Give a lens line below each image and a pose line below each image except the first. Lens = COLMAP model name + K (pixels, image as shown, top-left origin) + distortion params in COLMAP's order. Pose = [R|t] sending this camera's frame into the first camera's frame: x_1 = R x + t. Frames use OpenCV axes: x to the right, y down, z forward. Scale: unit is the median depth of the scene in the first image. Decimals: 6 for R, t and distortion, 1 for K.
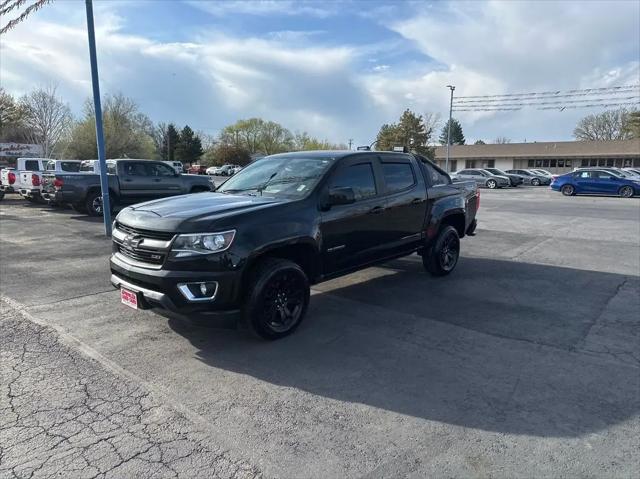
lens RADIAL K [[477.5, 0, 324.7], [0, 477.5, 237.6], [0, 0, 1]] dist [0.067047, -0.039874]
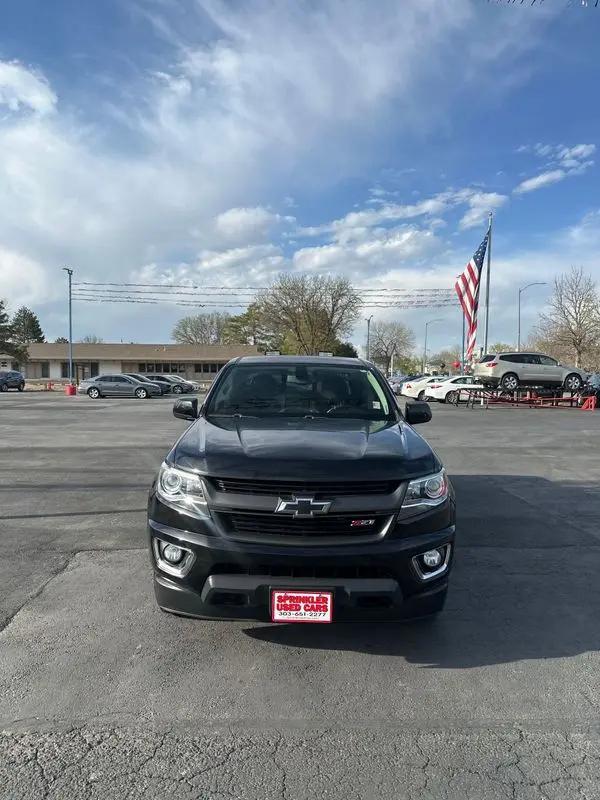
lens RADIAL K [[596.9, 0, 302.6], [0, 596.9, 407.7], [0, 0, 1]] dist [0.067047, -0.039874]
pose [[0.718751, -0.044392, 0.693849, -0.105861], [0.103366, 0.993692, -0.043501, -0.009252], [-0.687541, 0.102986, 0.718805, 0.055485]]
